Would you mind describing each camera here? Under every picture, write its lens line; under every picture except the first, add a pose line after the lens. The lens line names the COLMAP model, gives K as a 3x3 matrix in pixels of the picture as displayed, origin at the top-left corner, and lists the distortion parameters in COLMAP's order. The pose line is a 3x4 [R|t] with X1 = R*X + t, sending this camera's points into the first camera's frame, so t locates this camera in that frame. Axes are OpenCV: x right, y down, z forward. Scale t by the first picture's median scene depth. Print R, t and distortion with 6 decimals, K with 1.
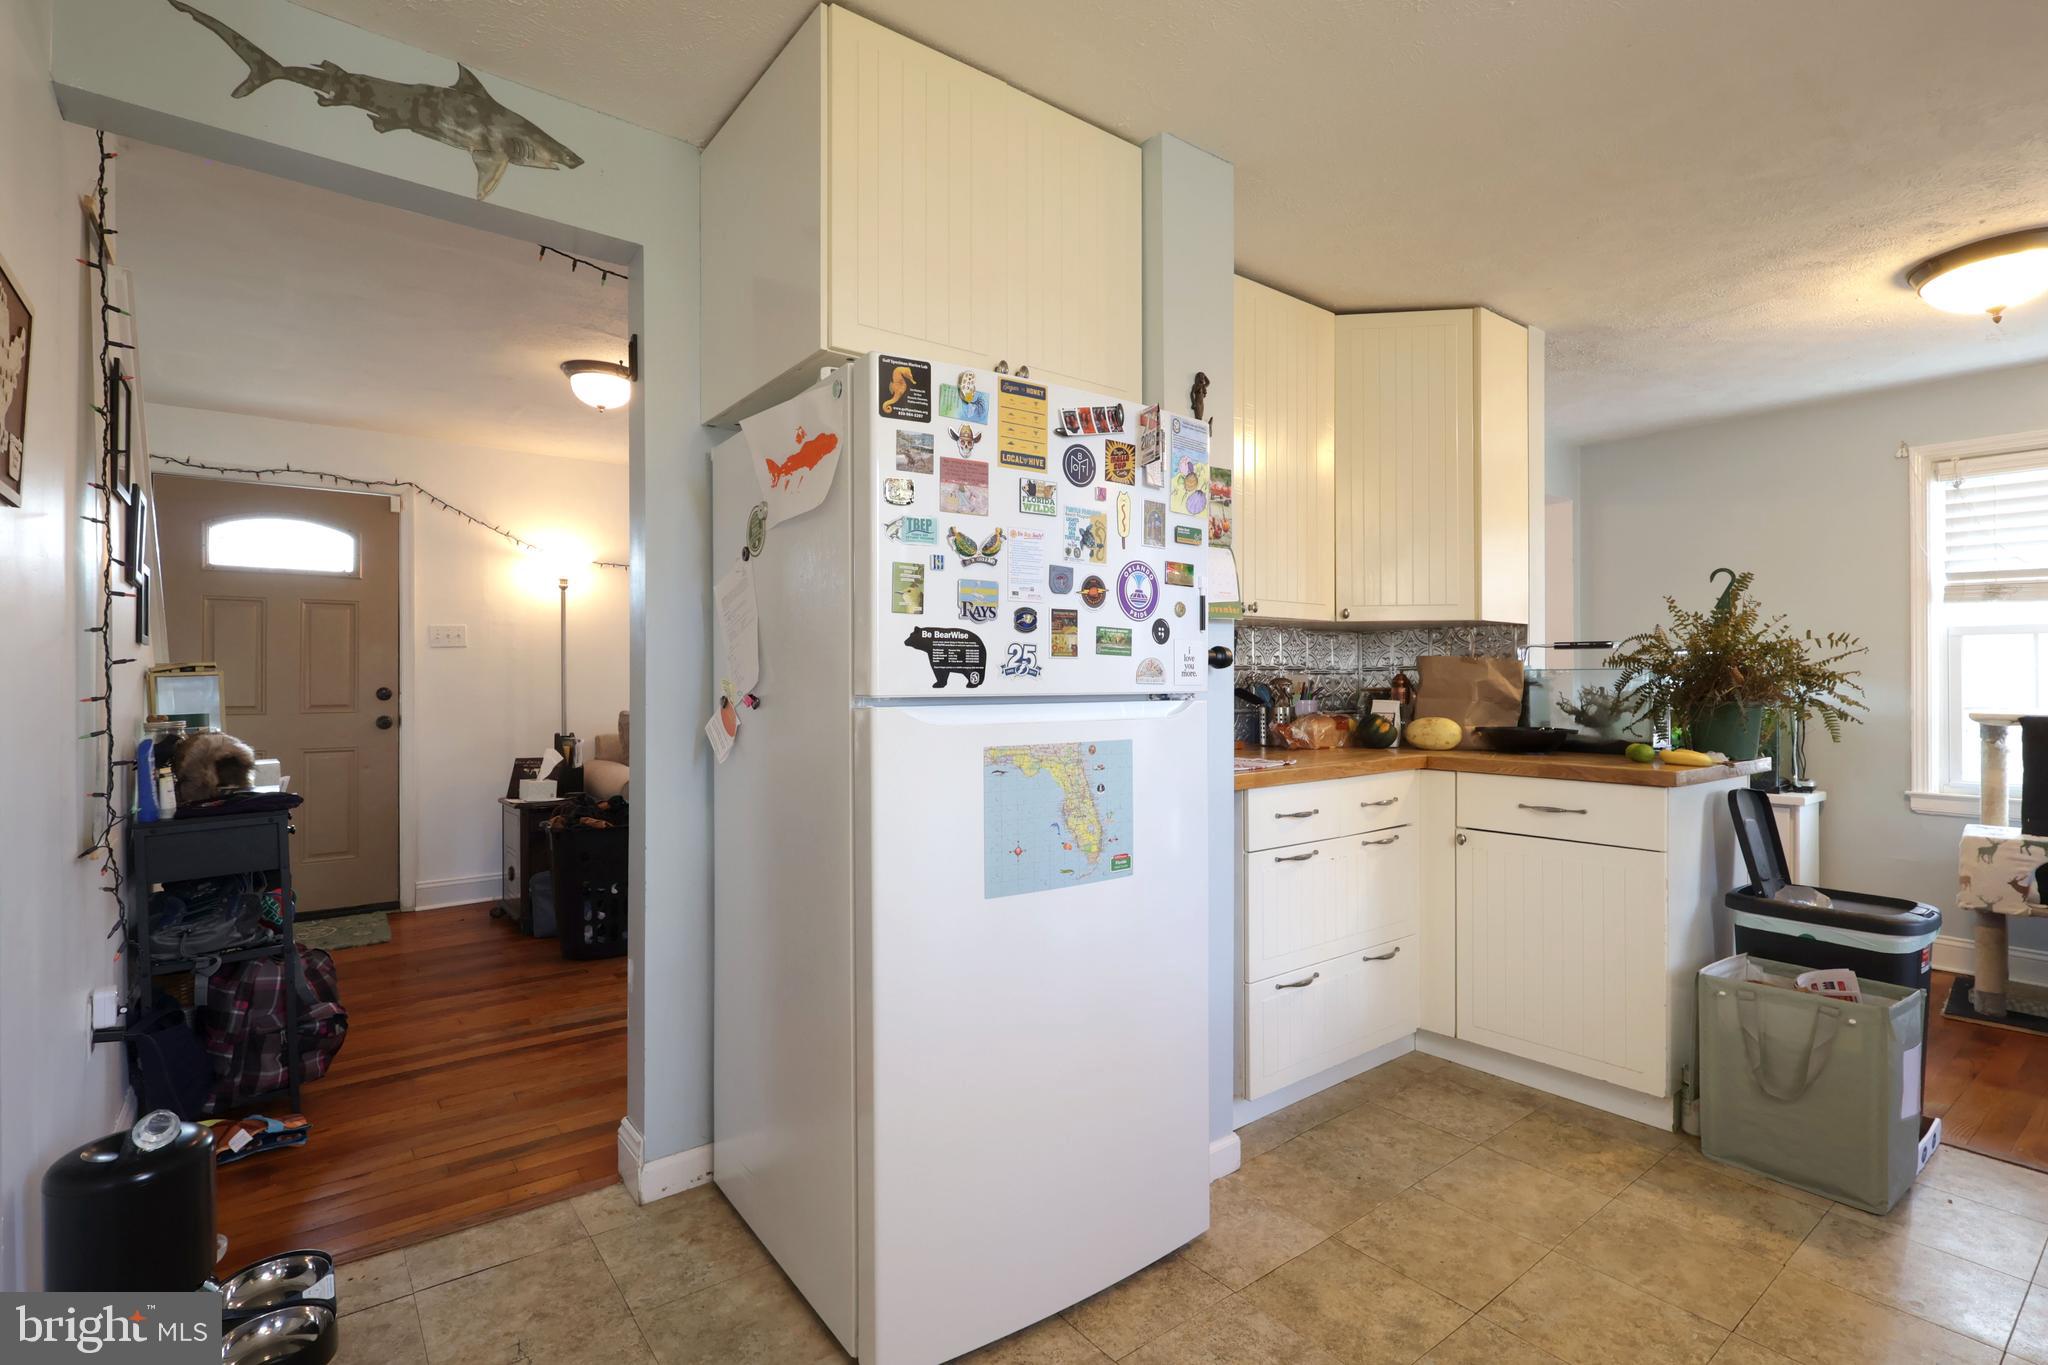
lens RADIAL K [[964.8, 0, 1028.2], [0, 964.8, 671.0], [0, 0, 1]] dist [0.001469, -0.000194]
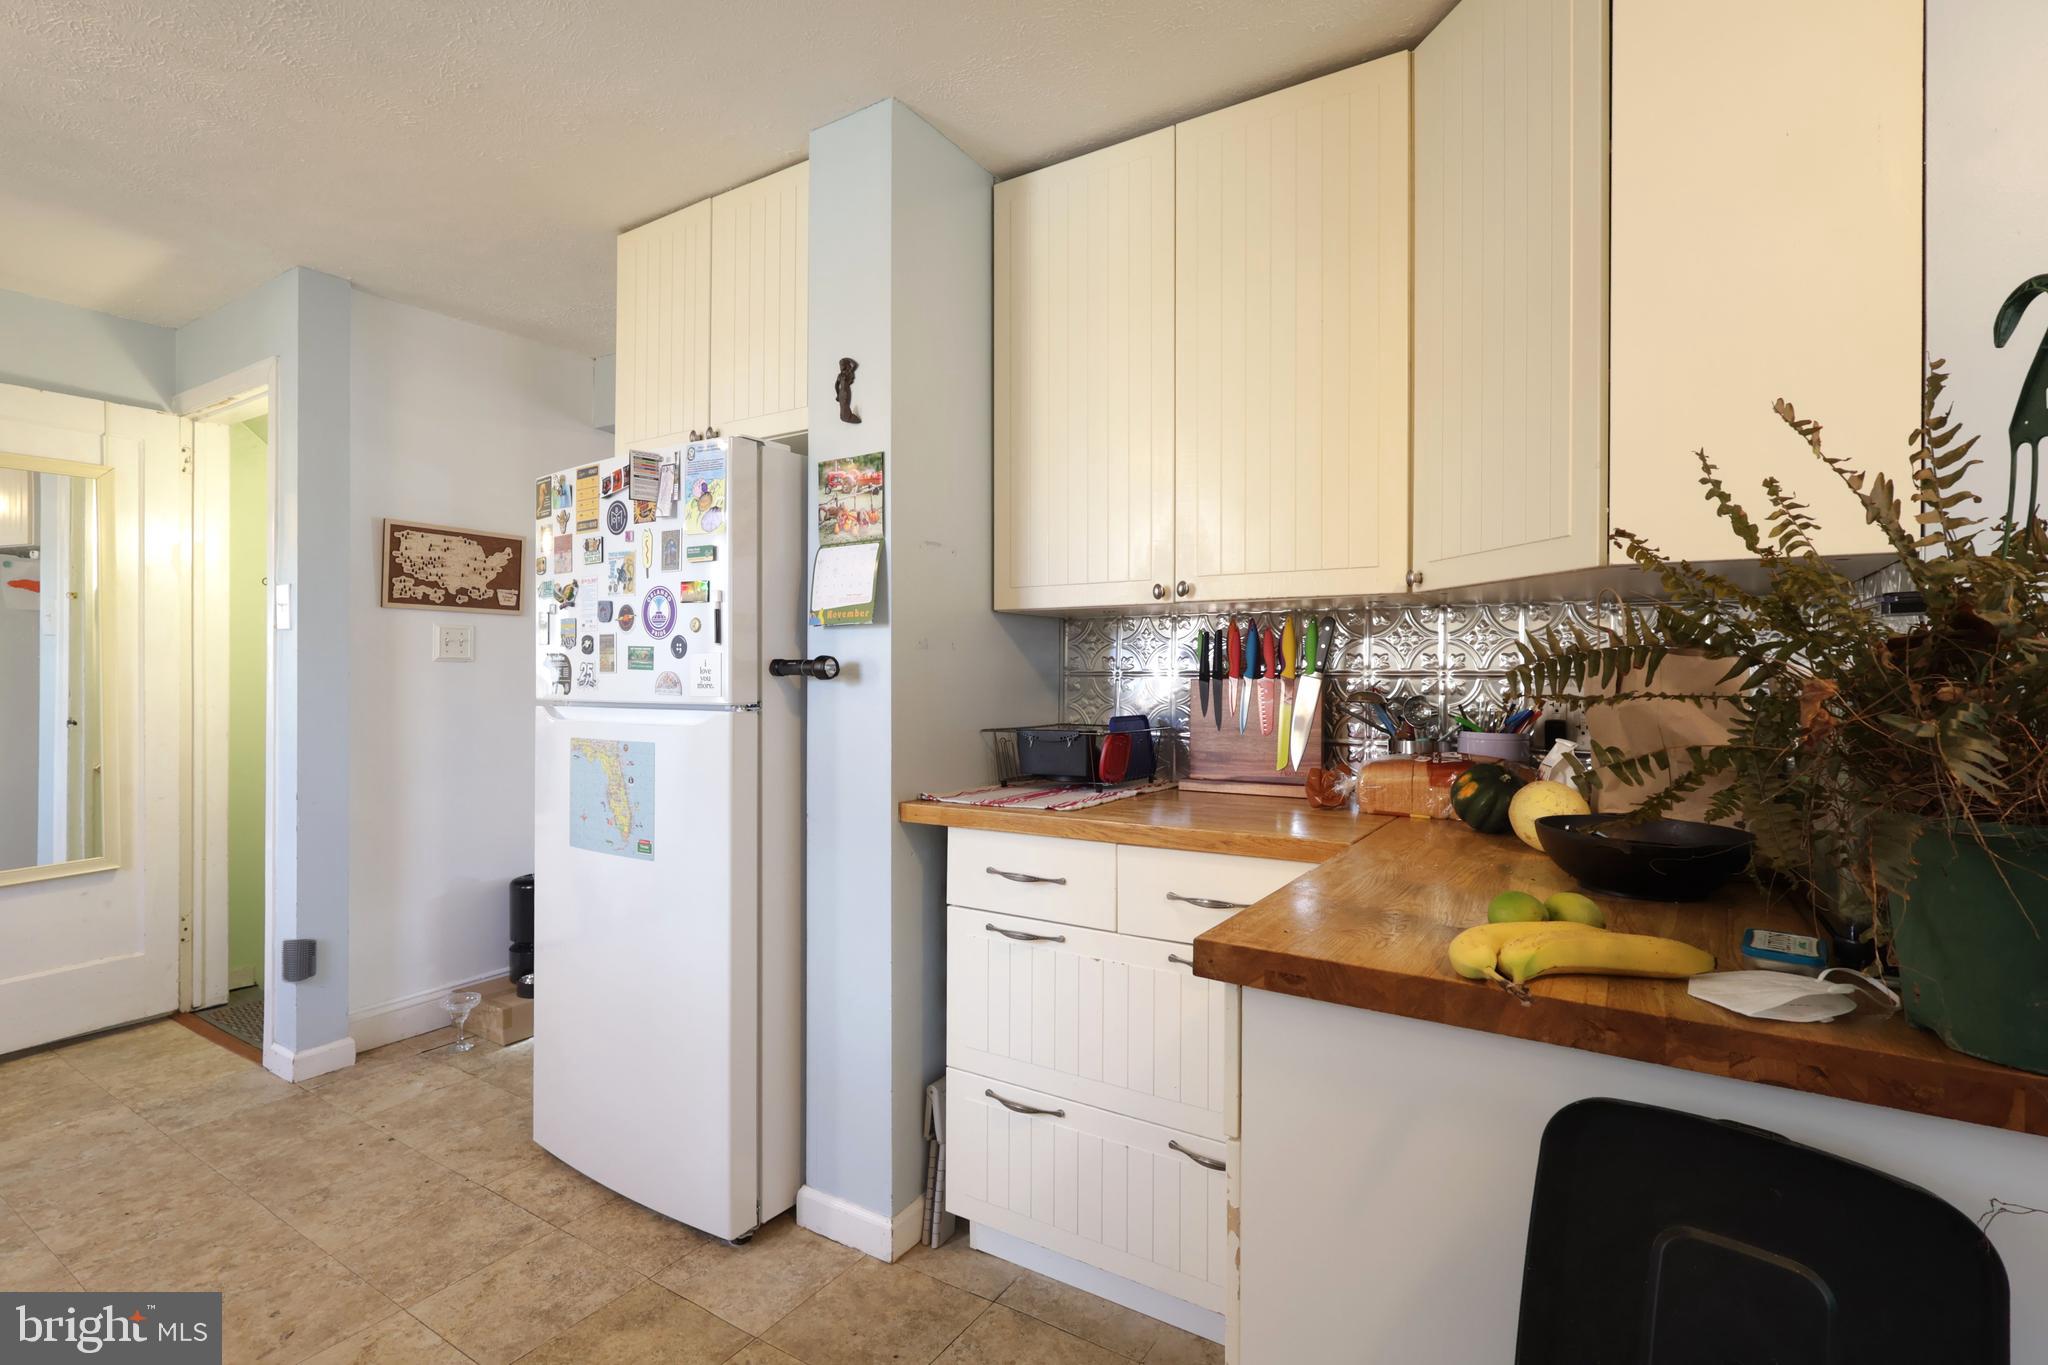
lens RADIAL K [[964.8, 0, 1028.2], [0, 964.8, 671.0], [0, 0, 1]] dist [0.001469, -0.000194]
pose [[0.329659, -0.005662, -0.944083, 1.380752], [0.003596, 0.999982, -0.004741, -0.007621], [0.944093, -0.001832, 0.329674, 1.075603]]
